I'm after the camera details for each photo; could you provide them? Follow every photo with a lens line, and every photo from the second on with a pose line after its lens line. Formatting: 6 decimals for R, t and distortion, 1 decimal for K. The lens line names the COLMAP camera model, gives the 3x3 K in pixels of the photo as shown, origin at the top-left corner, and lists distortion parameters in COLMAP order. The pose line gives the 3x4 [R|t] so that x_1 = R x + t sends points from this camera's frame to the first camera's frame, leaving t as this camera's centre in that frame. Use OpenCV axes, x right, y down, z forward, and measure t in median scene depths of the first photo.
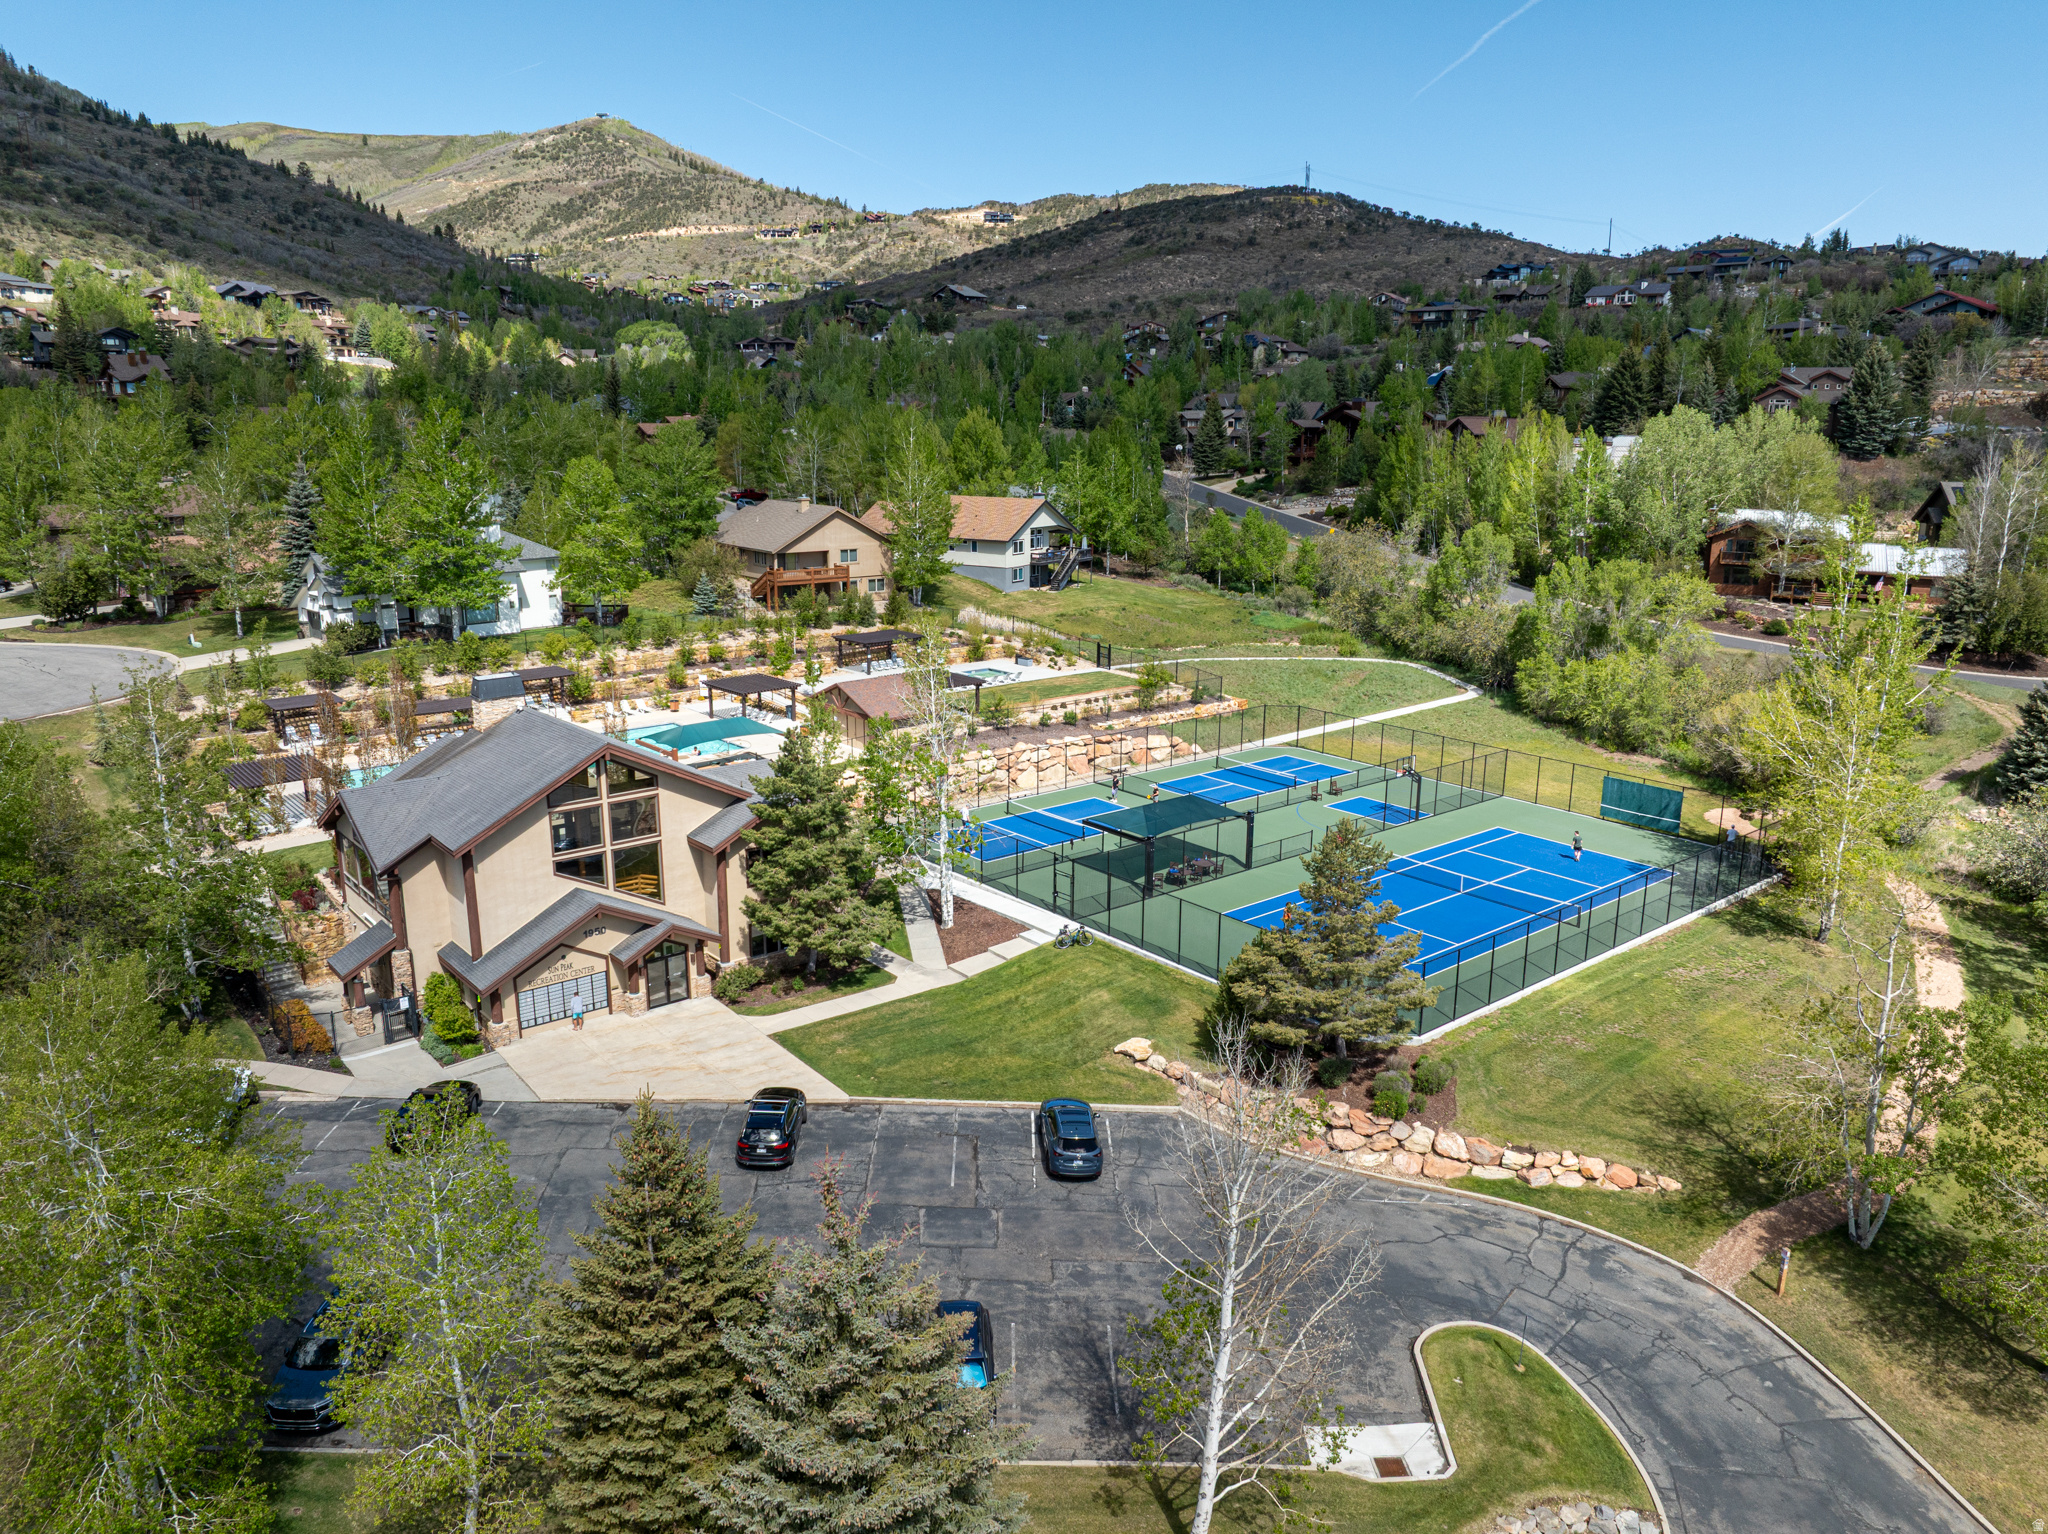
lens RADIAL K [[1459.2, 0, 1024.0], [0, 1459.2, 767.0], [0, 0, 1]] dist [-0.062455, 0.032619]
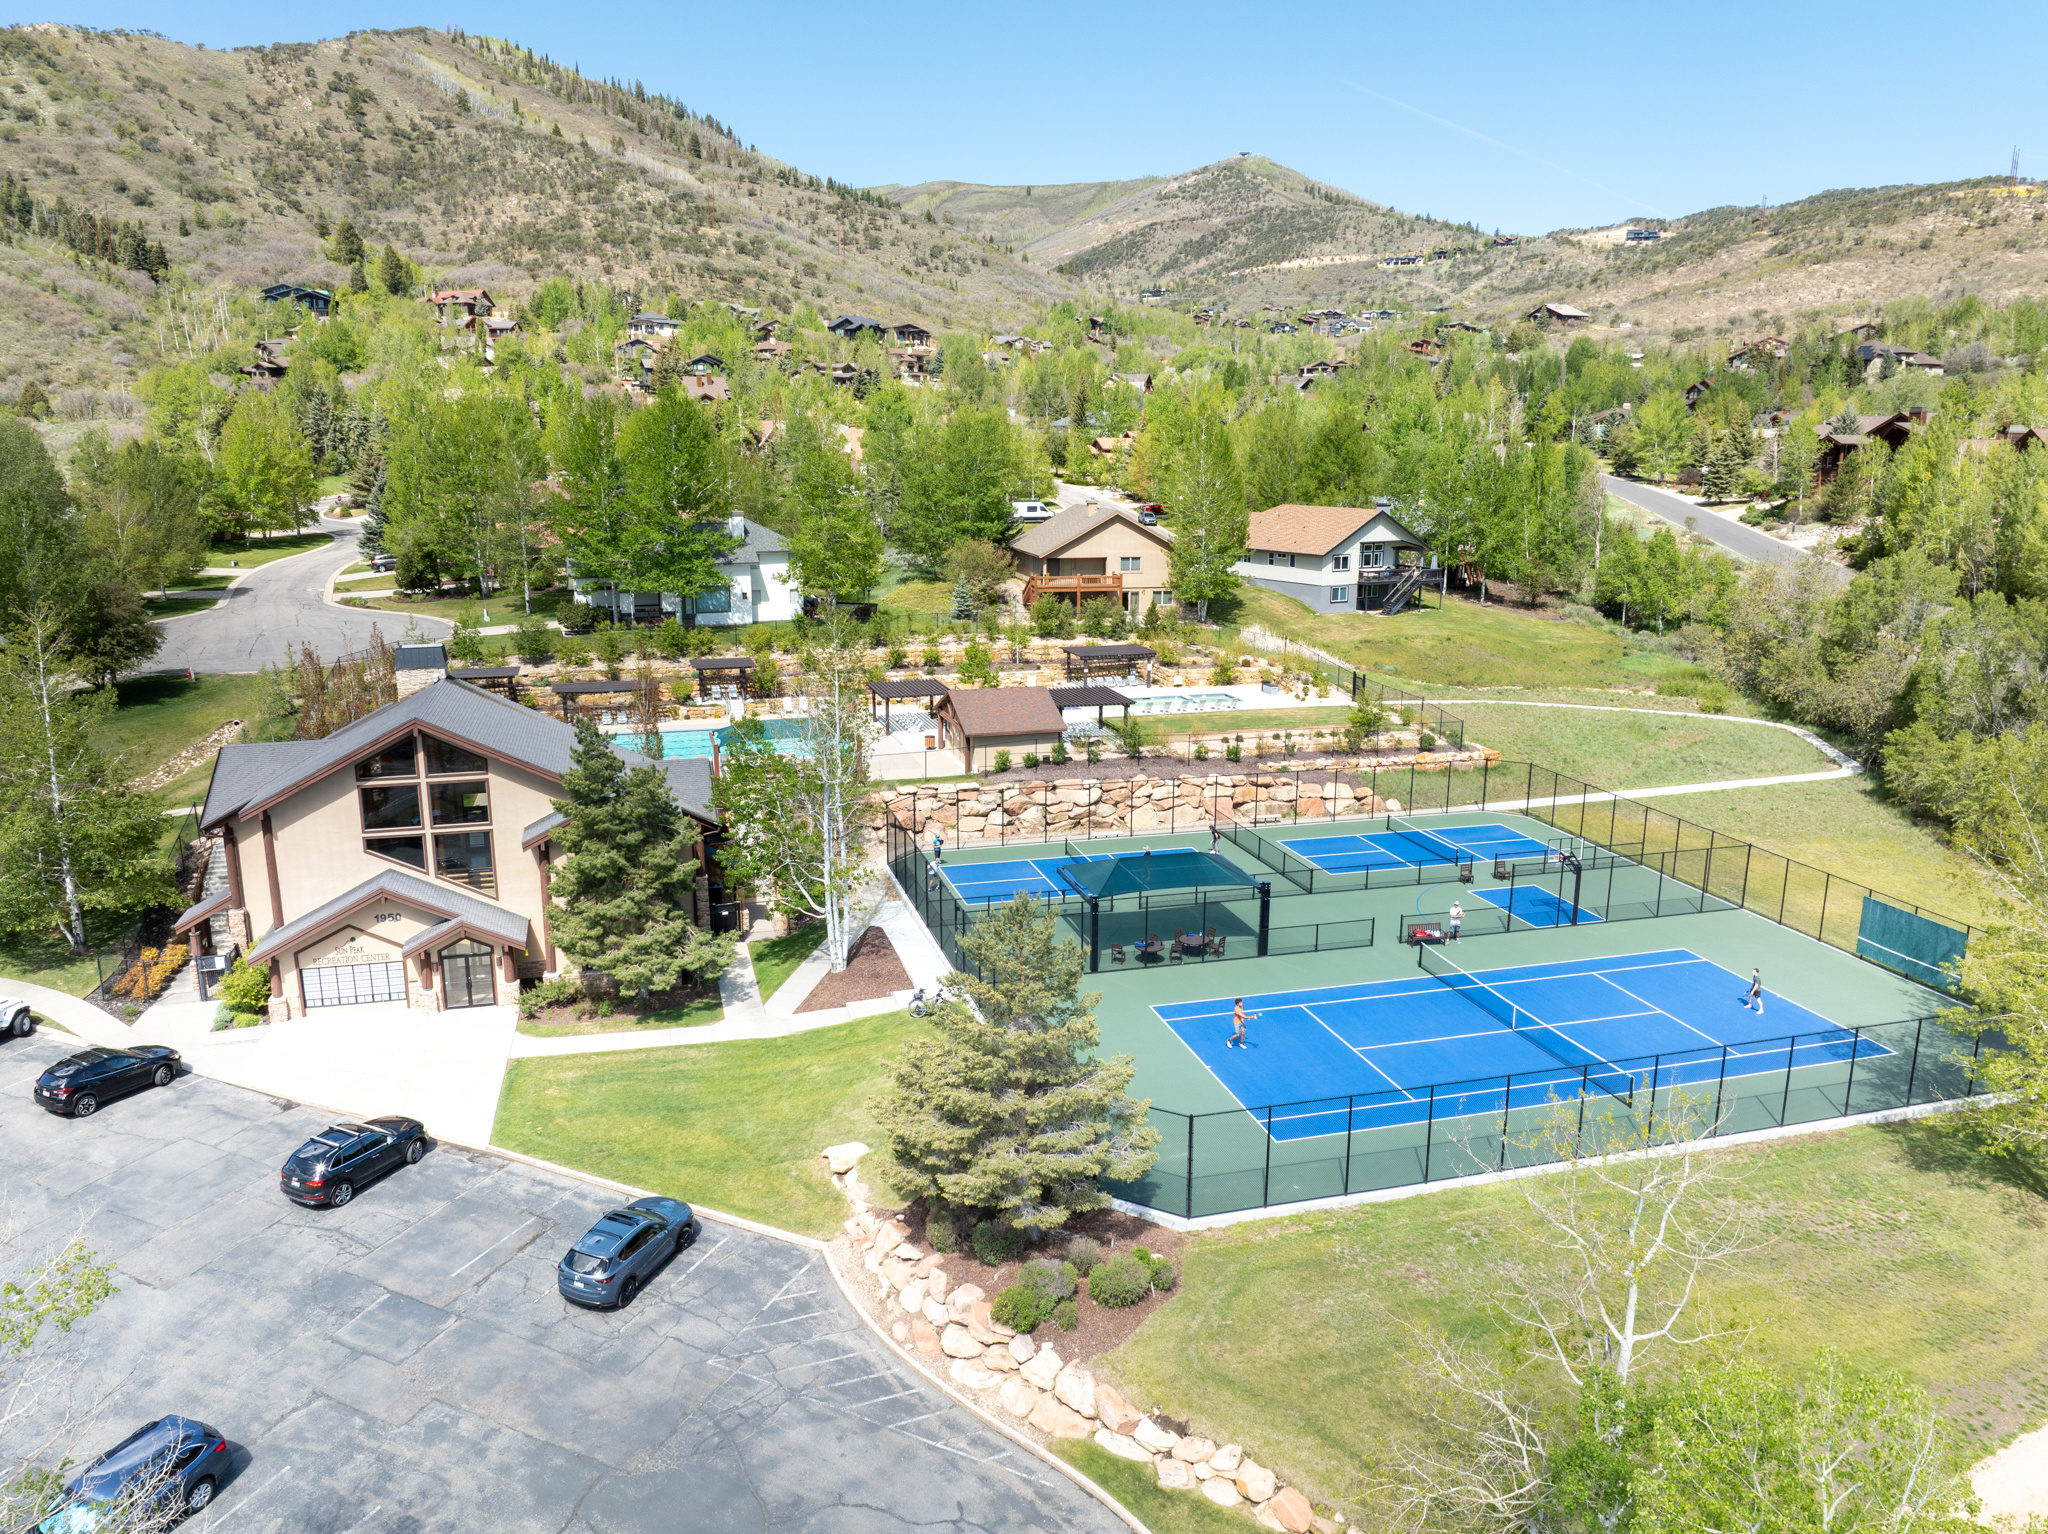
lens RADIAL K [[1459.2, 0, 1024.0], [0, 1459.2, 767.0], [0, 0, 1]] dist [-0.062455, 0.032619]
pose [[0.910543, 0.088080, -0.403922, 0.186871], [-0.097082, 0.995275, -0.001814, -0.008931], [0.401854, 0.040865, 0.914792, 0.129219]]
